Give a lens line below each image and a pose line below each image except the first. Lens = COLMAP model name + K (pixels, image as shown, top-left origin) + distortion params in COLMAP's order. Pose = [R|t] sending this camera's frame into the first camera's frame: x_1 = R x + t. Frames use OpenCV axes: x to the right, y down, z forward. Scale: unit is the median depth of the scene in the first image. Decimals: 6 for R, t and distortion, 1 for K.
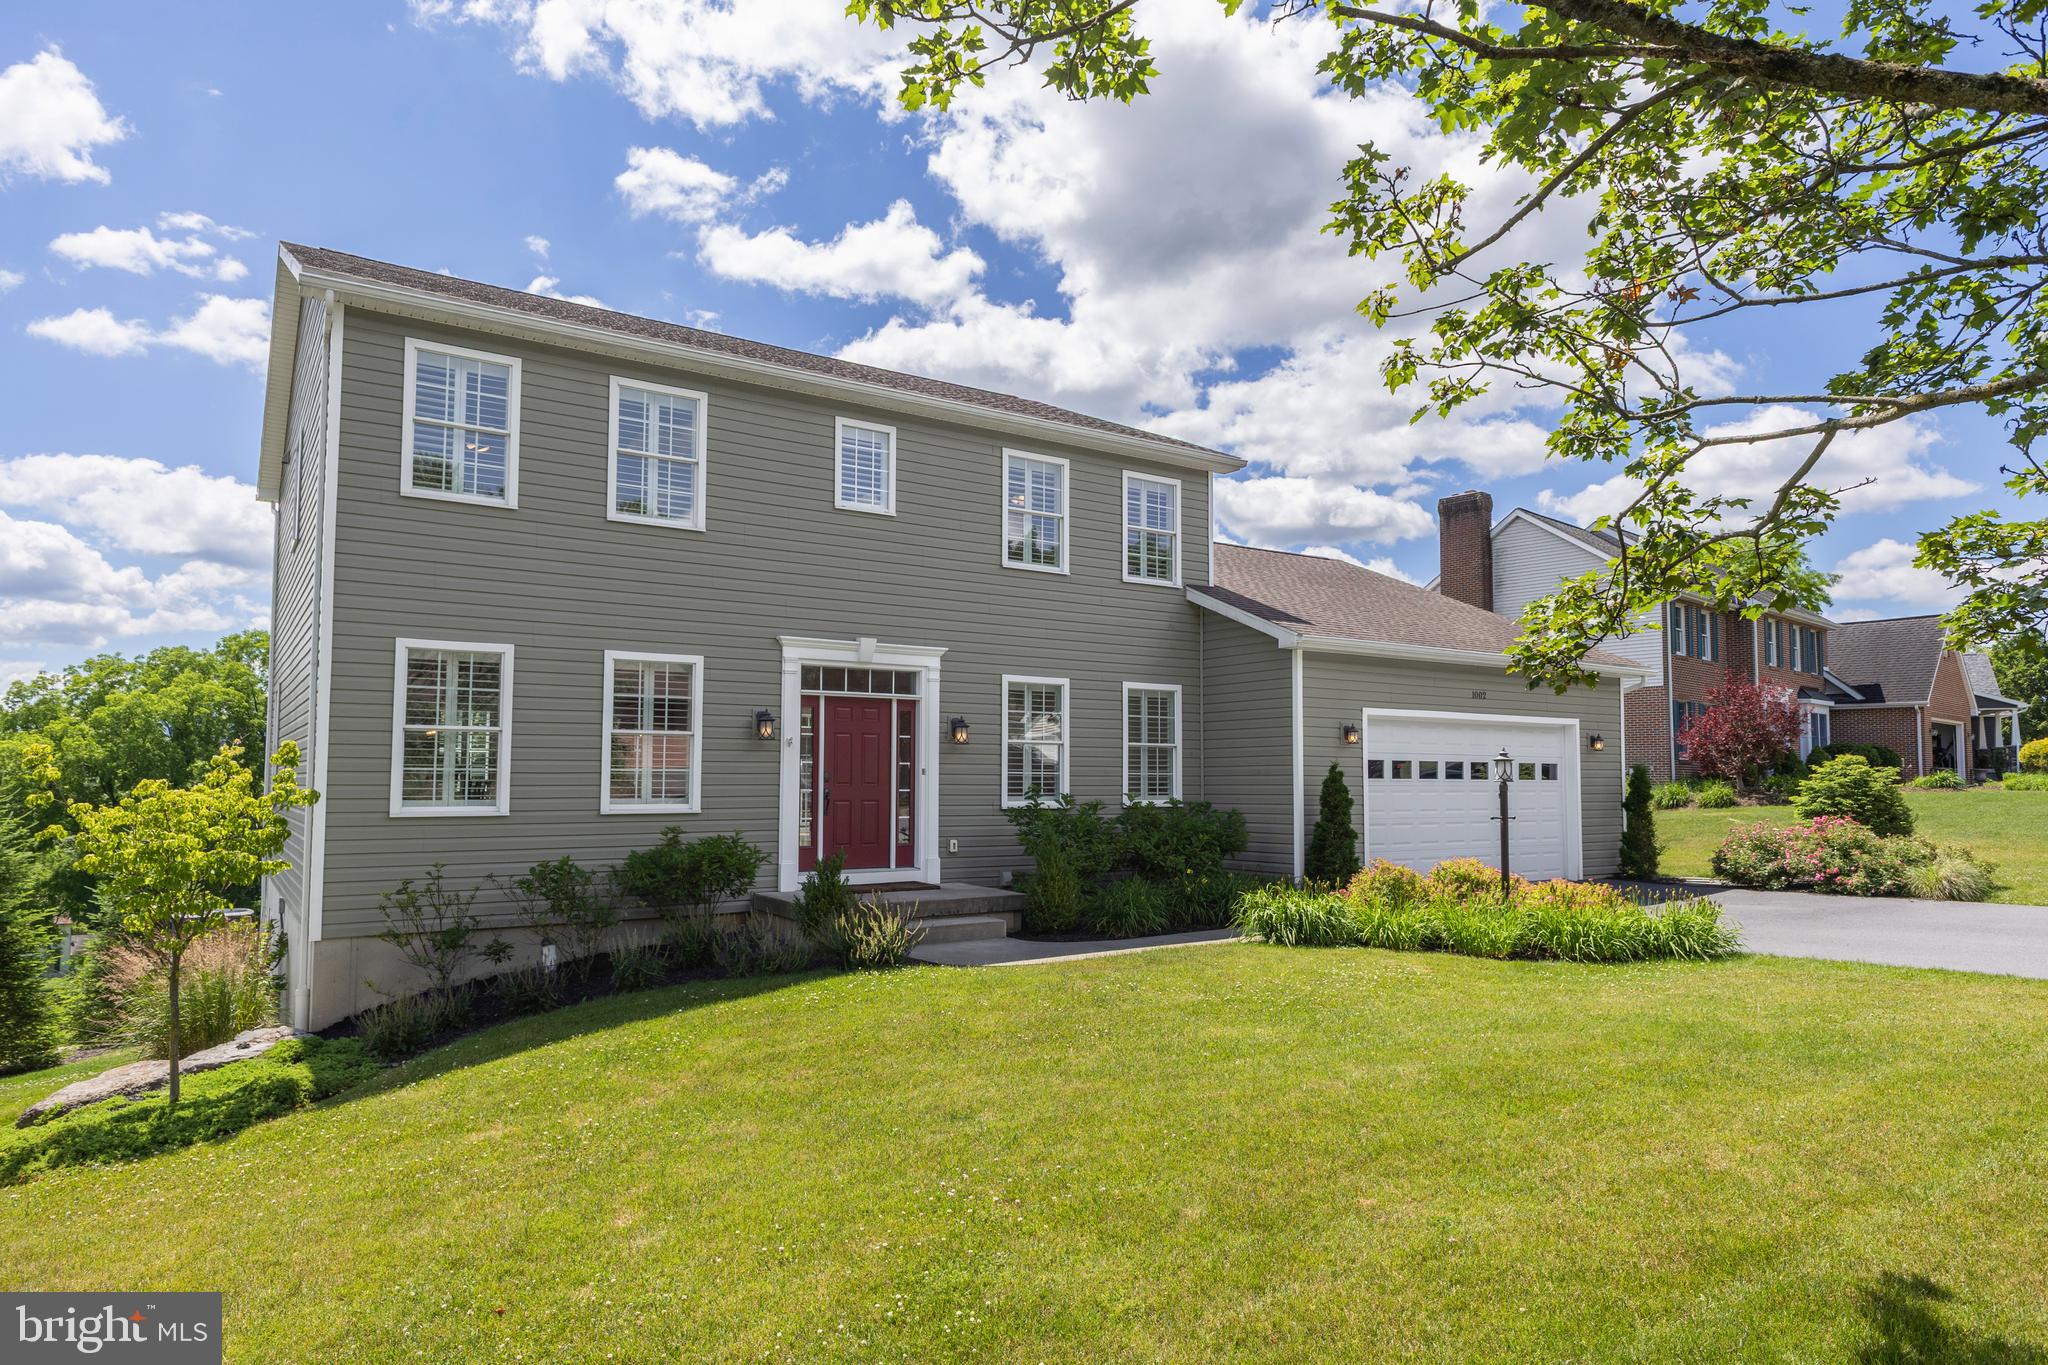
lens RADIAL K [[1186.8, 0, 1022.5], [0, 1186.8, 681.1], [0, 0, 1]] dist [-0.007005, -0.001295]
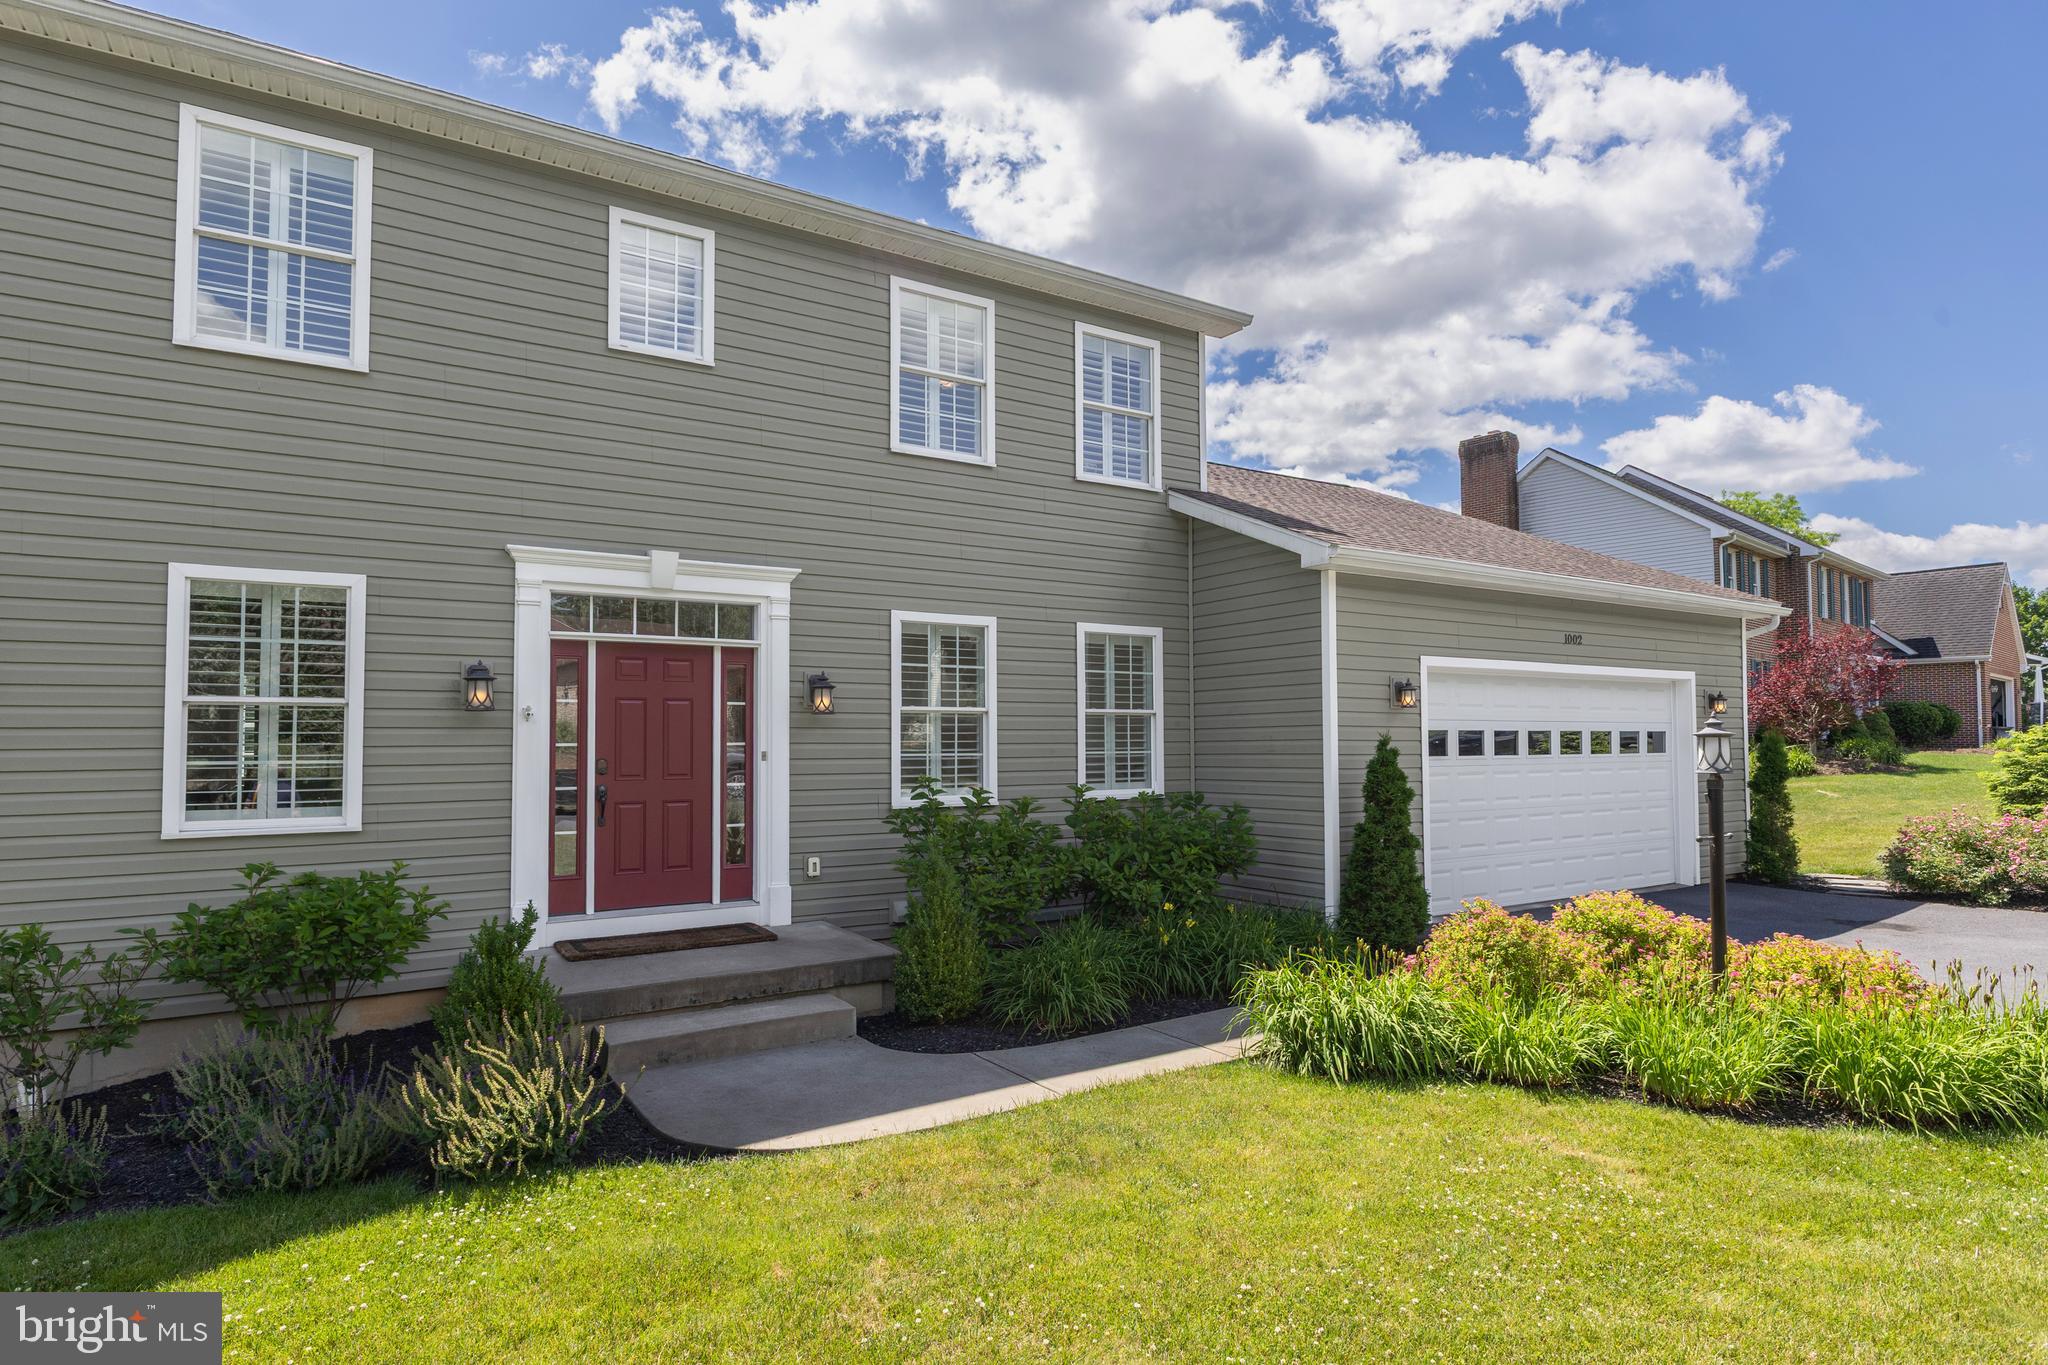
lens RADIAL K [[1073.5, 0, 1025.9], [0, 1073.5, 679.1], [0, 0, 1]] dist [-0.012256, -0.000082]
pose [[0.999757, -0.009403, -0.019926, 0.071574], [0.009900, 0.999639, 0.024981, 0.019258], [0.019684, -0.025172, 0.999489, 0.390528]]
